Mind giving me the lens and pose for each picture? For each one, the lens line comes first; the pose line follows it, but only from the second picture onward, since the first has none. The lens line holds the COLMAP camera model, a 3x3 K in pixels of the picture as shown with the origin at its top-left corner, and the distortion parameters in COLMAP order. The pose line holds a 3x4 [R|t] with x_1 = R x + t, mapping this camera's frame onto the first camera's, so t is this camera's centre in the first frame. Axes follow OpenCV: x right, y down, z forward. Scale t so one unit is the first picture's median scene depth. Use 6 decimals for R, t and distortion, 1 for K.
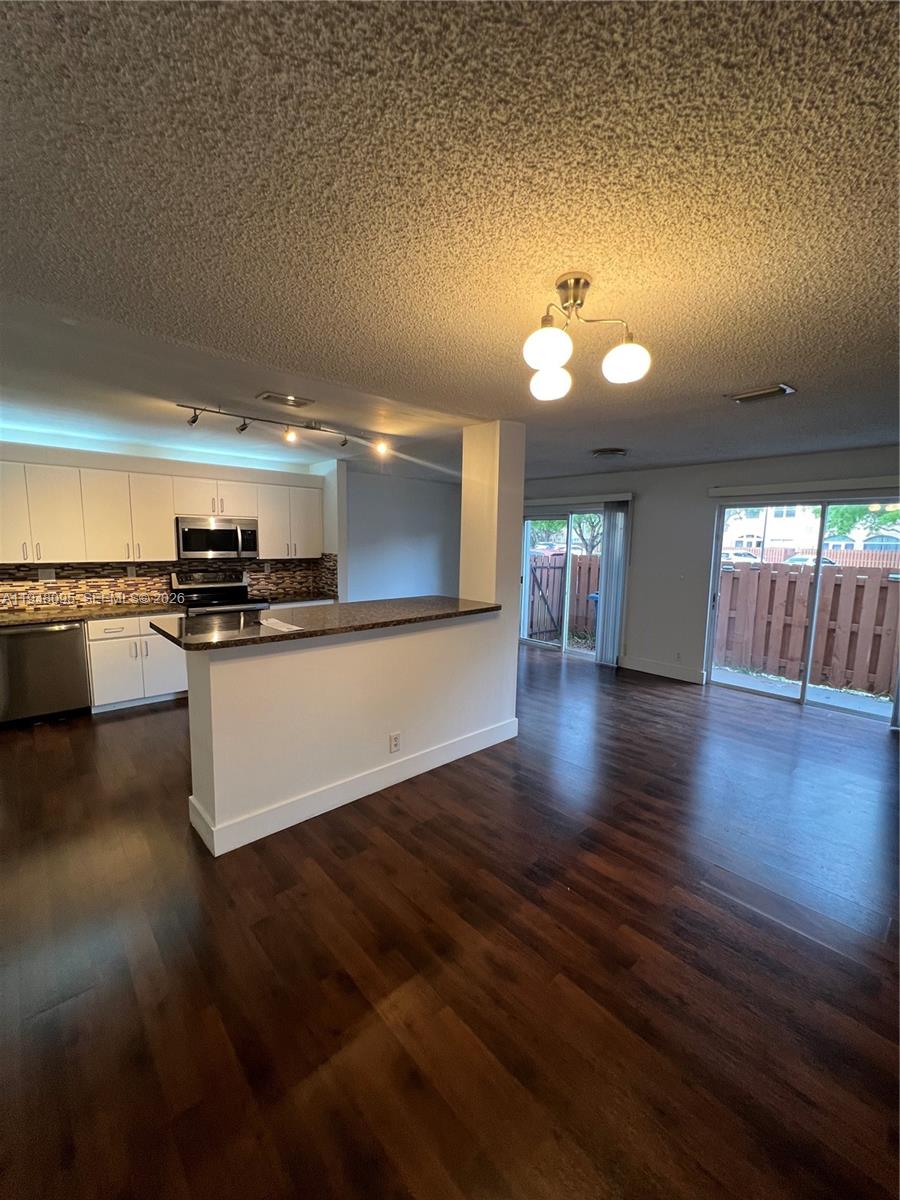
lens RADIAL K [[473.8, 0, 447.0], [0, 473.8, 602.6], [0, 0, 1]] dist [-0.003176, 0.000197]
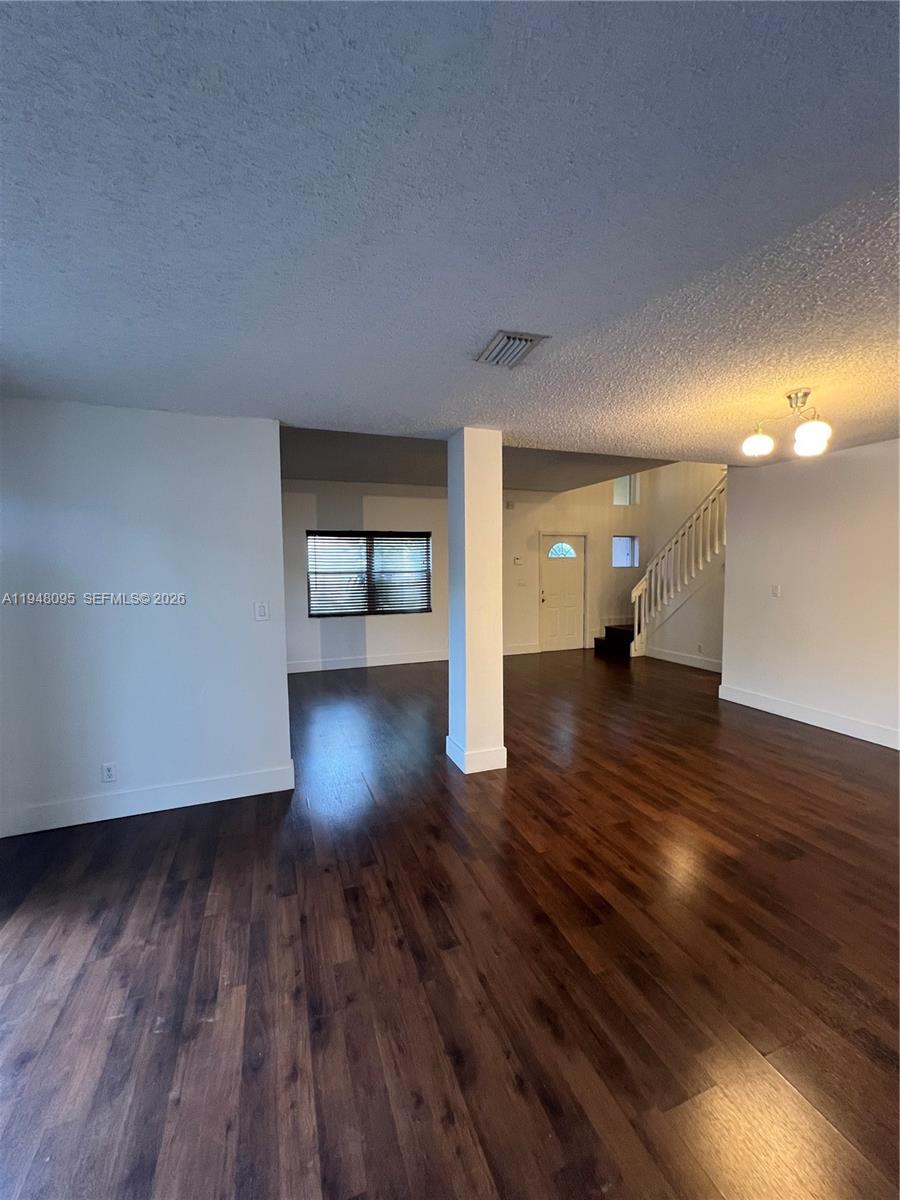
lens RADIAL K [[473.8, 0, 447.2], [0, 473.8, 598.7], [0, 0, 1]] dist [-0.003176, 0.000197]
pose [[-0.931002, -0.024093, 0.364218, 0.214956], [0.048772, 0.980661, 0.189538, -0.089781], [-0.361741, 0.194224, -0.911823, 0.858029]]
